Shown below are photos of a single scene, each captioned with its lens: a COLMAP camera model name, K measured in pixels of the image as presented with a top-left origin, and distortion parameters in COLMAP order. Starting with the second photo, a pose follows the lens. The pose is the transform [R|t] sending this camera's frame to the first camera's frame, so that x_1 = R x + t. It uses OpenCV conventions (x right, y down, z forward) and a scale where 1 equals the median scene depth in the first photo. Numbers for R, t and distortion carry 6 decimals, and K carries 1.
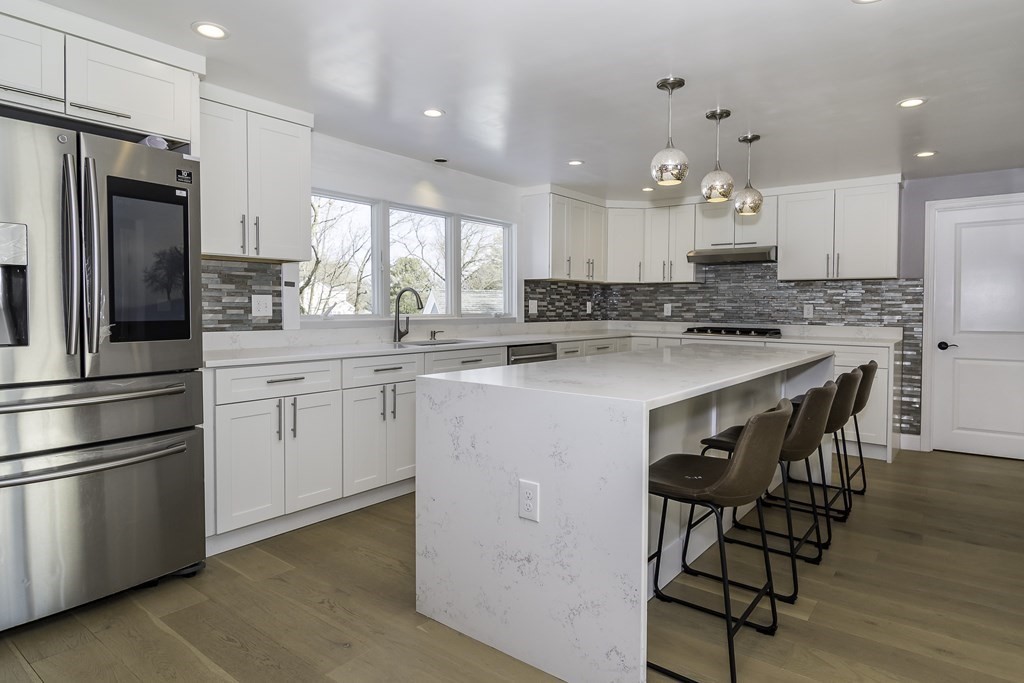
lens RADIAL K [[589.9, 0, 520.5], [0, 589.9, 326.2], [0, 0, 1]] dist [0.000956, 0.002531]
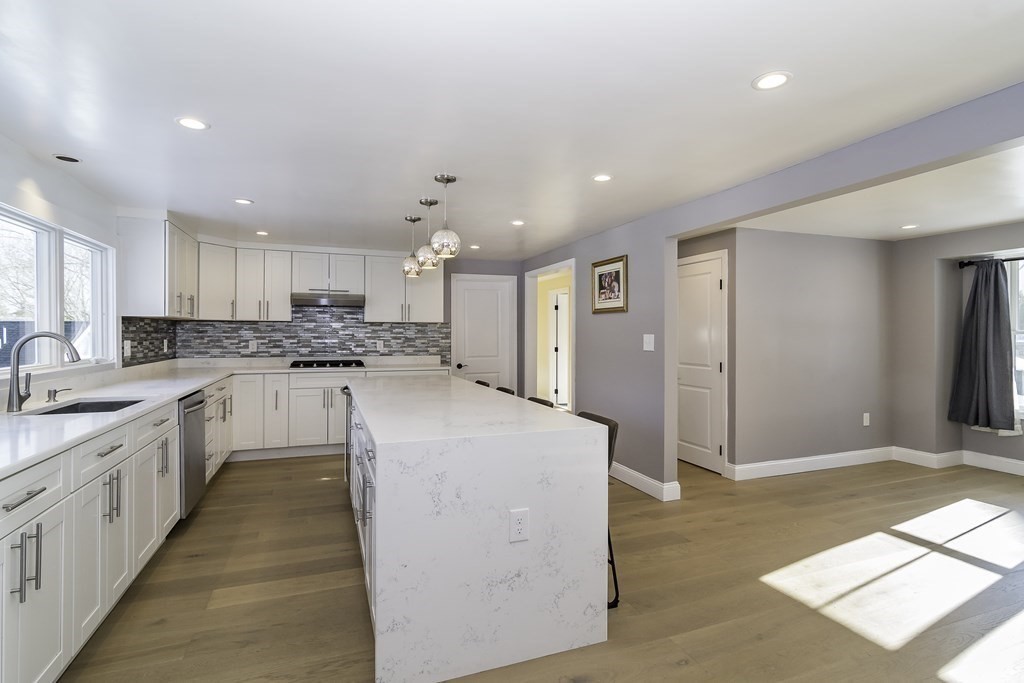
lens RADIAL K [[497.3, 0, 510.7], [0, 497.3, 338.1], [0, 0, 1]] dist [0.002998, -0.001487]
pose [[0.526724, -0.012994, 0.849937, -0.315410], [0.028969, 0.999577, -0.002671, -0.031767], [-0.849543, 0.026029, 0.526877, 0.171831]]
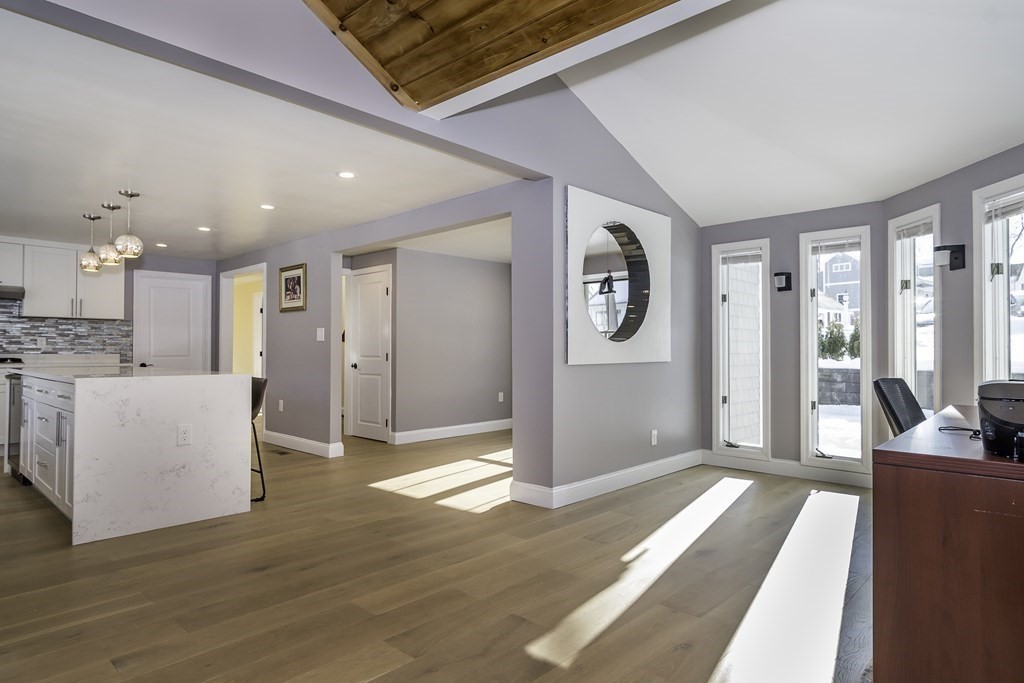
lens RADIAL K [[589.9, 0, 515.2], [0, 589.9, 342.5], [0, 0, 1]] dist [0.000956, 0.002531]
pose [[0.098825, 0.008528, 0.995068, -0.649249], [0.032006, 0.999419, -0.011744, 0.020284], [-0.994590, 0.033009, 0.098494, -0.092028]]
